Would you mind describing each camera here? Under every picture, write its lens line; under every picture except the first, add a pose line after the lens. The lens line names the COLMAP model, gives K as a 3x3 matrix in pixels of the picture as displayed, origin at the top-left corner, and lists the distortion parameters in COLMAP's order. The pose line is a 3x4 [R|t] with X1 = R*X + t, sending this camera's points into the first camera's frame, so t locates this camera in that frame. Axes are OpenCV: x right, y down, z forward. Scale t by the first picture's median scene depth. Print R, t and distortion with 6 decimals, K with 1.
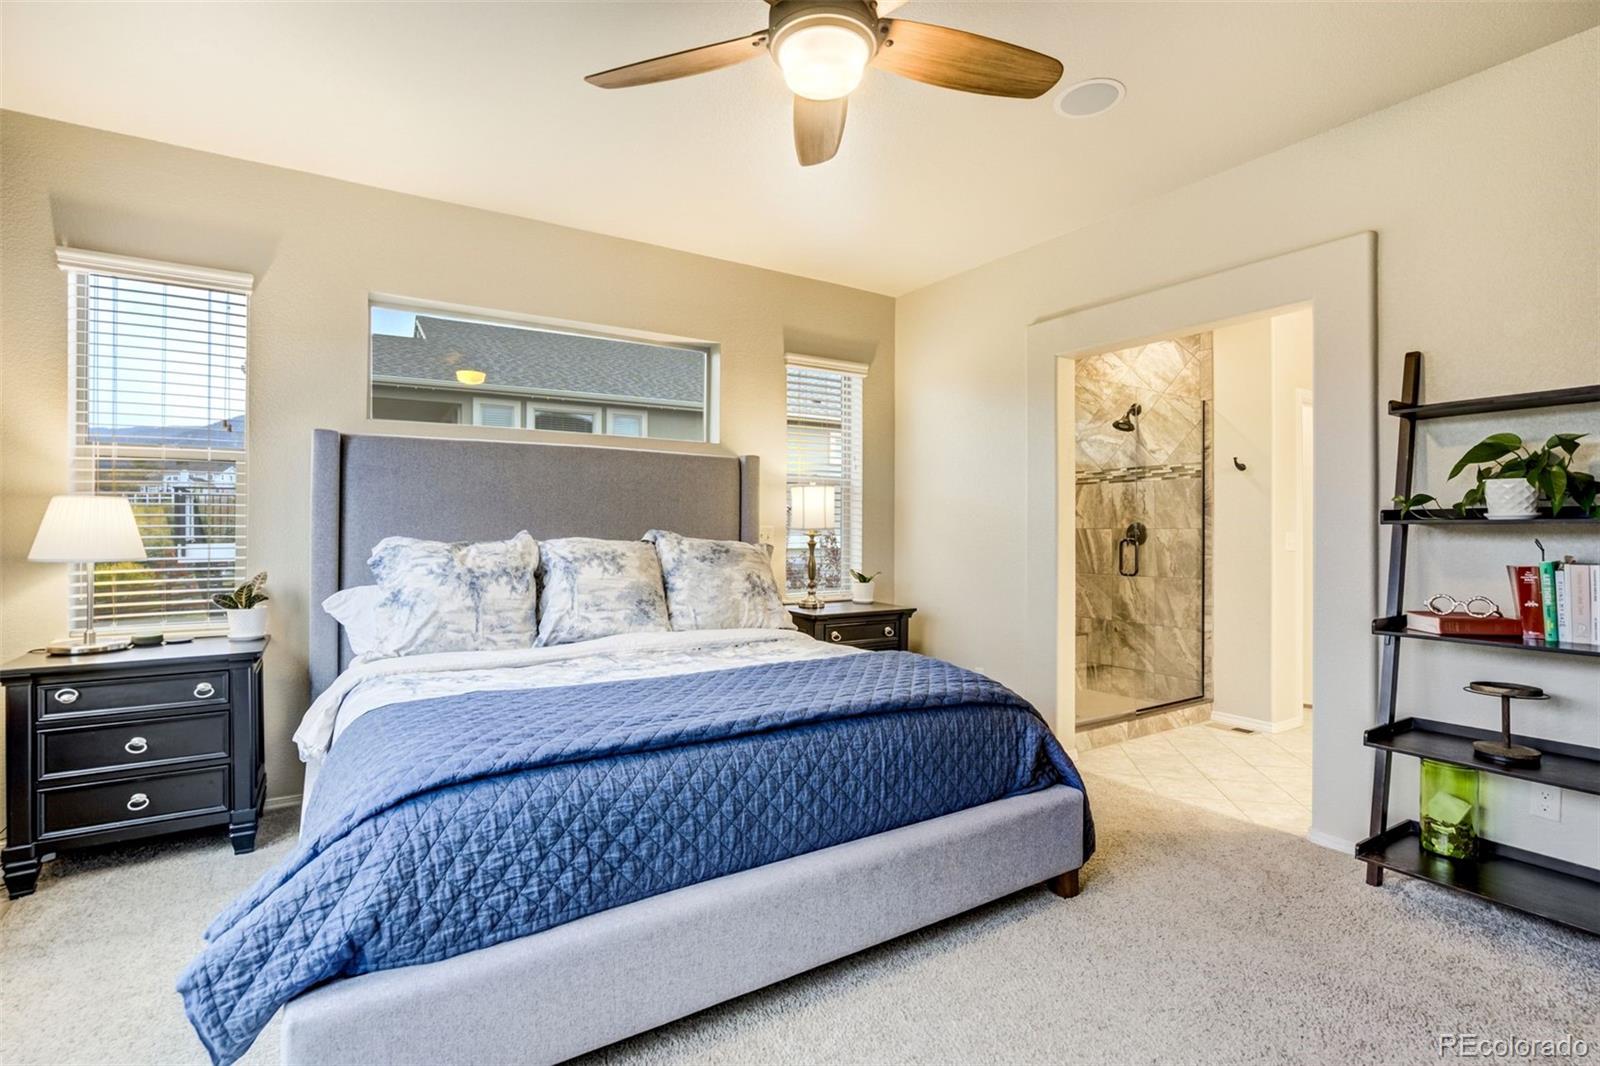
lens RADIAL K [[759.7, 0, 783.1], [0, 759.7, 531.2], [0, 0, 1]] dist [0.001322, 0.001319]
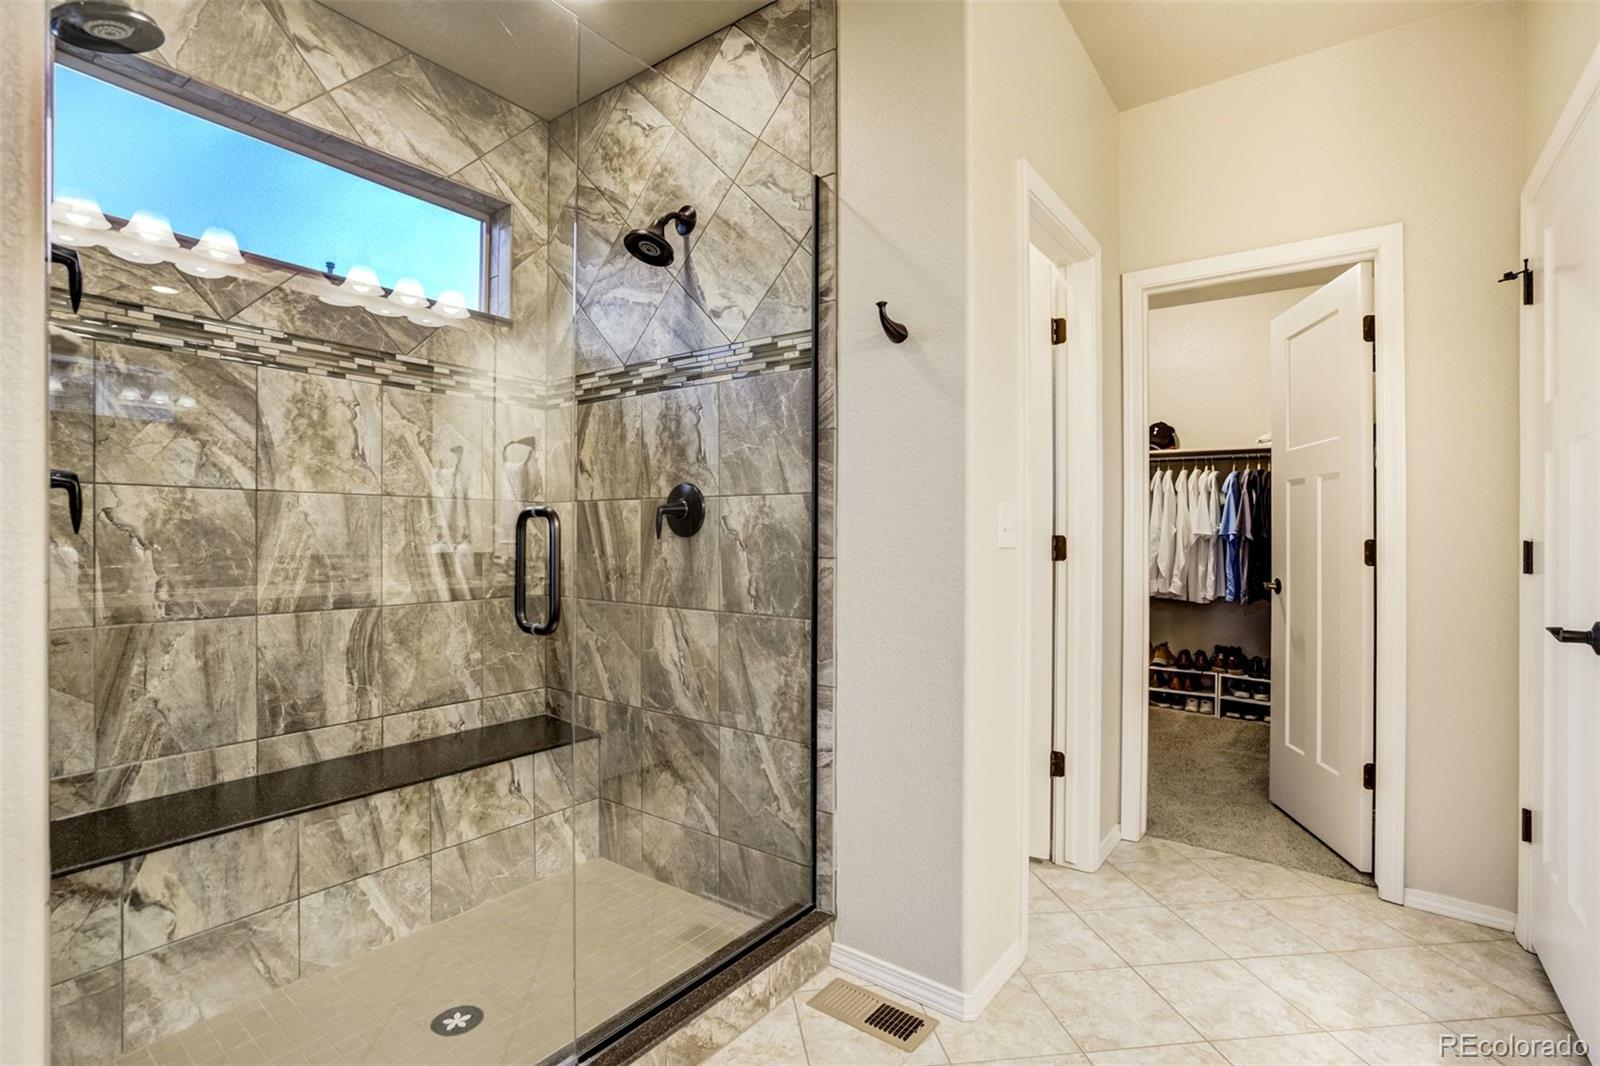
lens RADIAL K [[759.7, 0, 783.1], [0, 759.7, 531.2], [0, 0, 1]] dist [0.001322, 0.001319]
pose [[0.926046, 0.002009, 0.377405, 0.365640], [-0.003370, 0.999990, 0.002946, 0.014708], [-0.377396, -0.004000, 0.926044, 0.601257]]
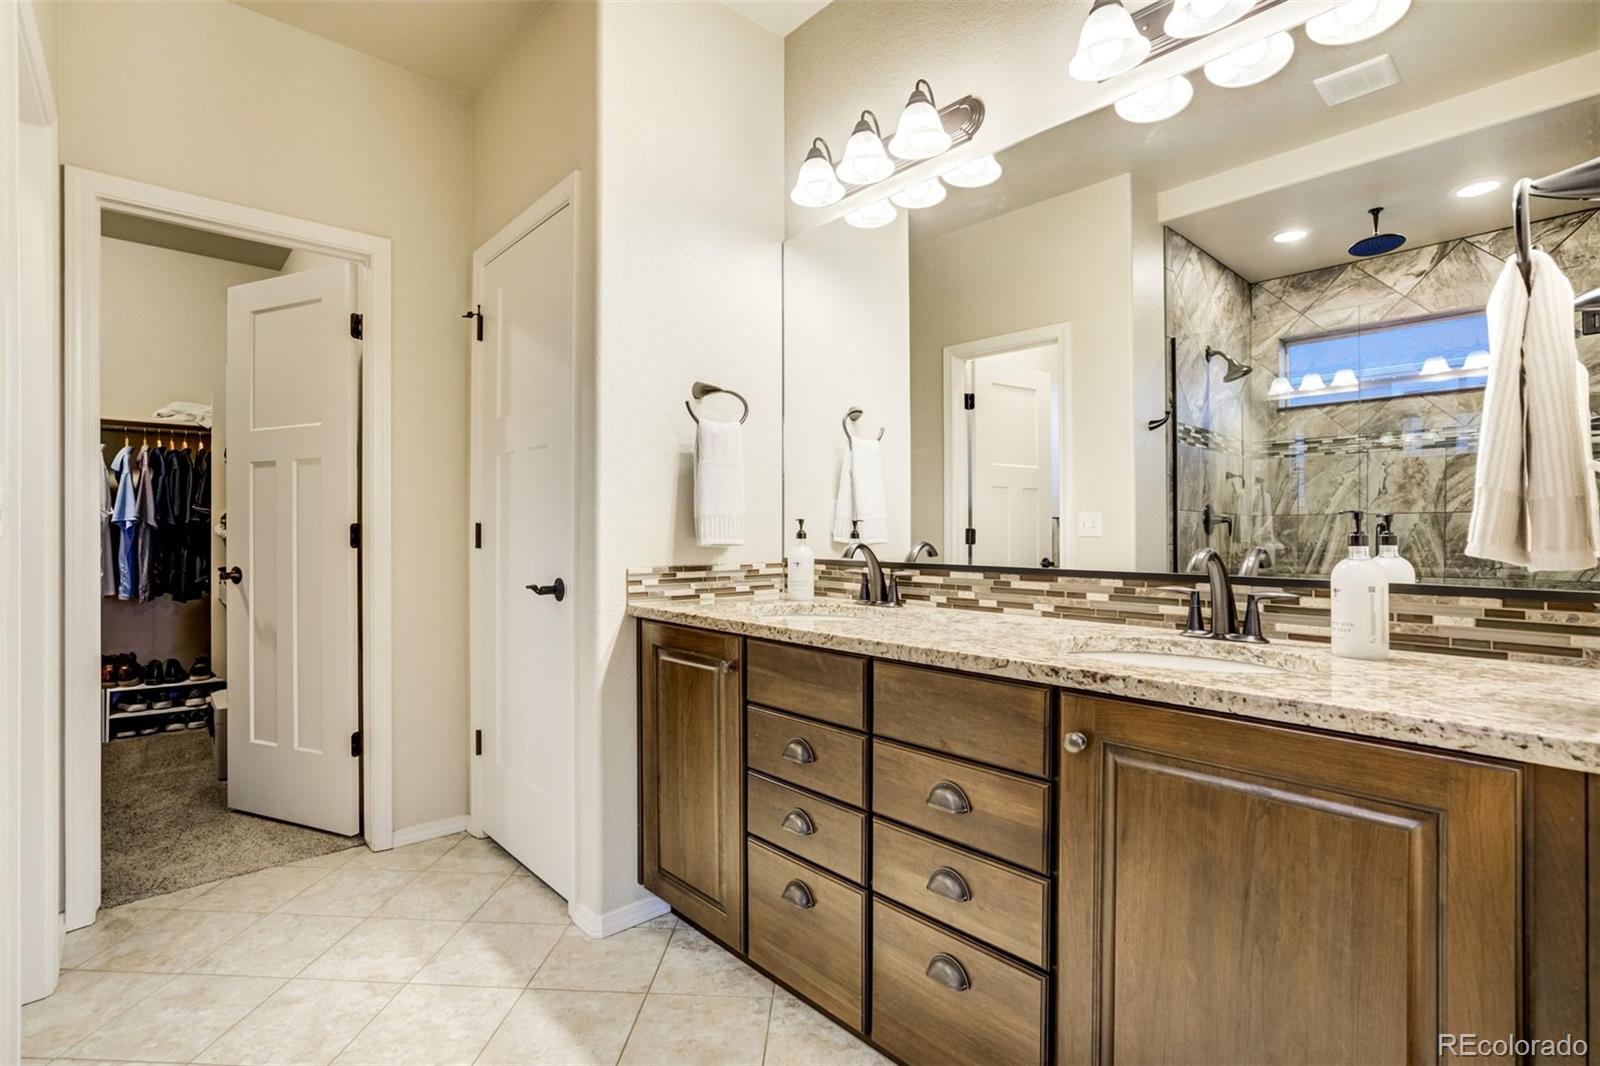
lens RADIAL K [[759.7, 0, 783.1], [0, 759.7, 531.2], [0, 0, 1]] dist [0.001322, 0.001319]
pose [[-0.188643, -0.008839, 0.982006, 0.331482], [-0.004985, 0.999955, 0.008043, 0.019746], [-0.982033, -0.003378, -0.188679, 0.720371]]
